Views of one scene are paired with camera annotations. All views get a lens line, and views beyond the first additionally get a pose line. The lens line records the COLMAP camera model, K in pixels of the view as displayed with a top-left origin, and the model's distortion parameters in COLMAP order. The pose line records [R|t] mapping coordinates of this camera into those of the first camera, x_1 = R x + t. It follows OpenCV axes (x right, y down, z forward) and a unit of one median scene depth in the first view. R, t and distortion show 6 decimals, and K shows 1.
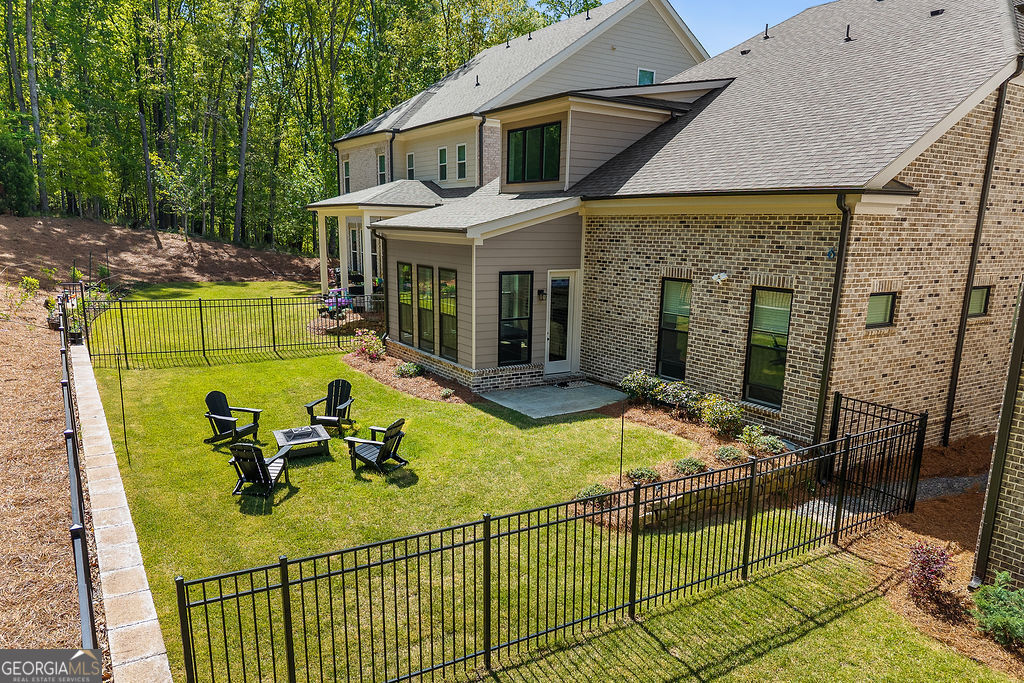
lens RADIAL K [[707.2, 0, 512.7], [0, 707.2, 380.4], [0, 0, 1]] dist [-0.006924, -0.002132]
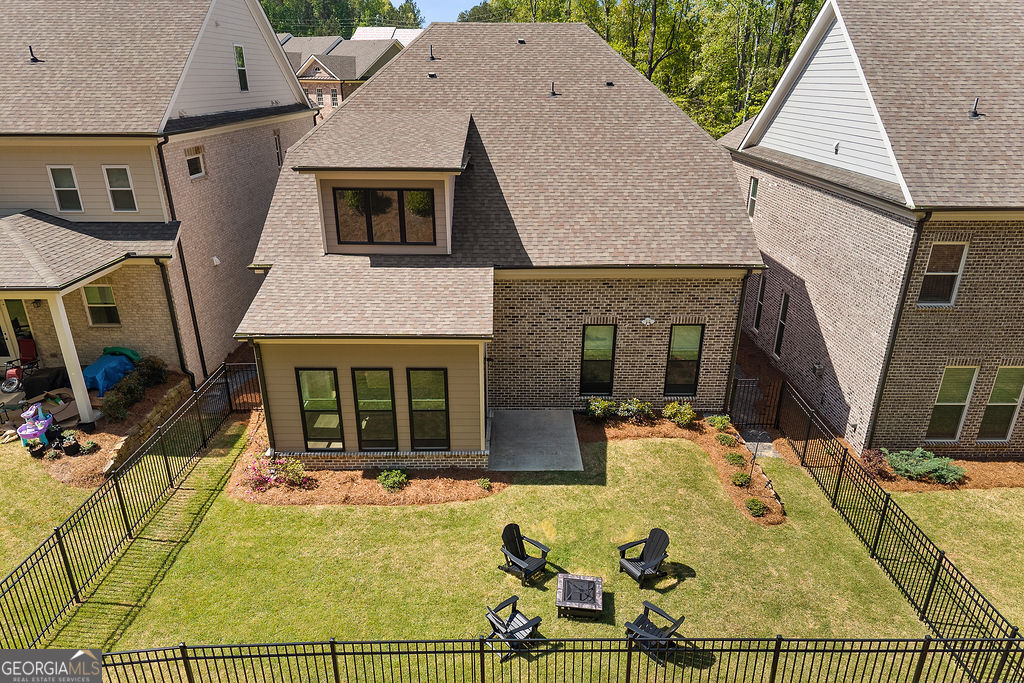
lens RADIAL K [[682.6, 0, 510.8], [0, 682.6, 365.5], [0, 0, 1]] dist [0.005870, -0.005701]
pose [[0.531468, -0.339947, 0.775872, -0.908618], [0.190716, 0.940443, 0.281414, -0.483266], [-0.825330, -0.001591, 0.564649, 0.444052]]
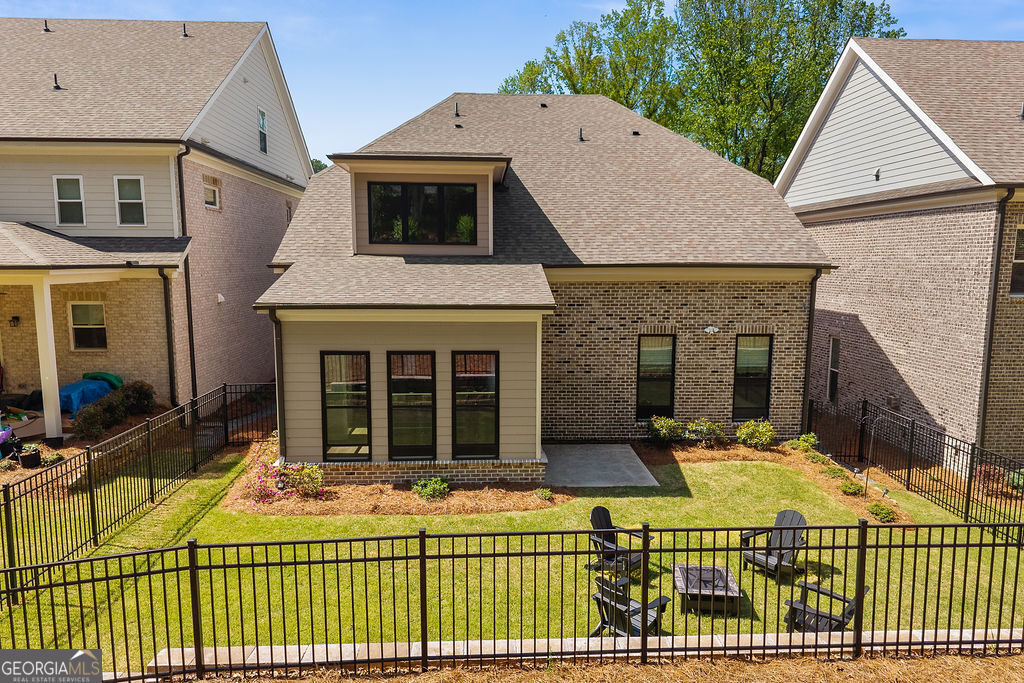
lens RADIAL K [[690.7, 0, 512.8], [0, 690.7, 336.0], [0, 0, 1]] dist [0.001586, -0.001714]
pose [[0.500048, -0.114481, 0.858397, -0.915127], [0.191924, 0.981225, 0.019059, -0.220125], [-0.844463, 0.155217, 0.512631, 0.648373]]
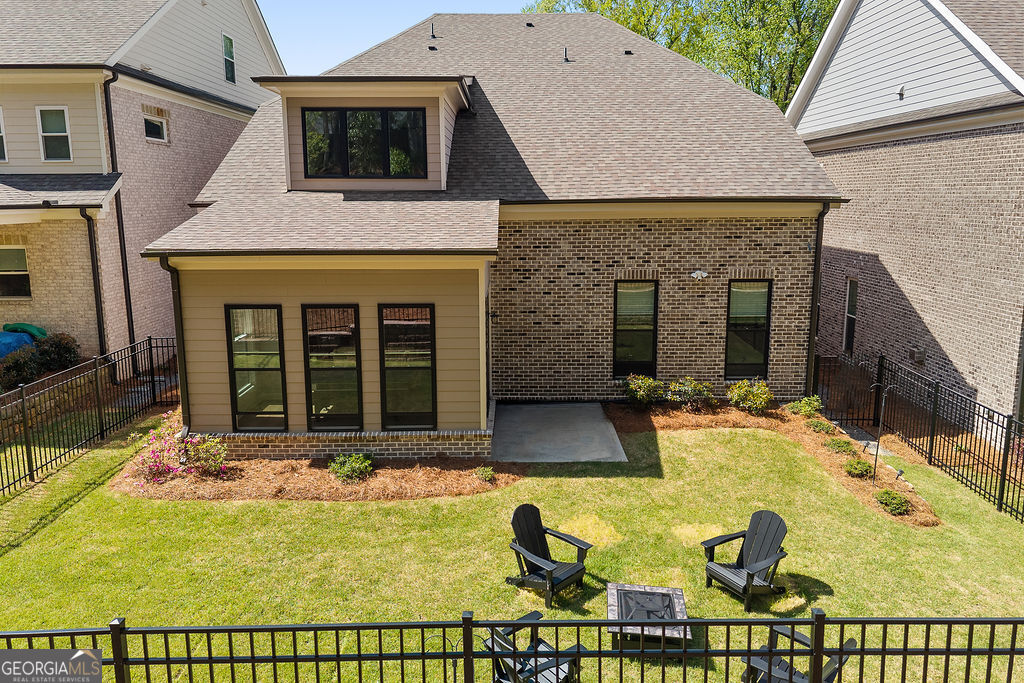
lens RADIAL K [[686.6, 0, 511.3], [0, 686.6, 286.7], [0, 0, 1]] dist [-0.004077, 0.004354]
pose [[0.537693, -0.136565, 0.832007, -0.721146], [0.196669, 0.979889, 0.033739, -0.214020], [-0.819883, 0.145489, 0.553738, 0.634974]]
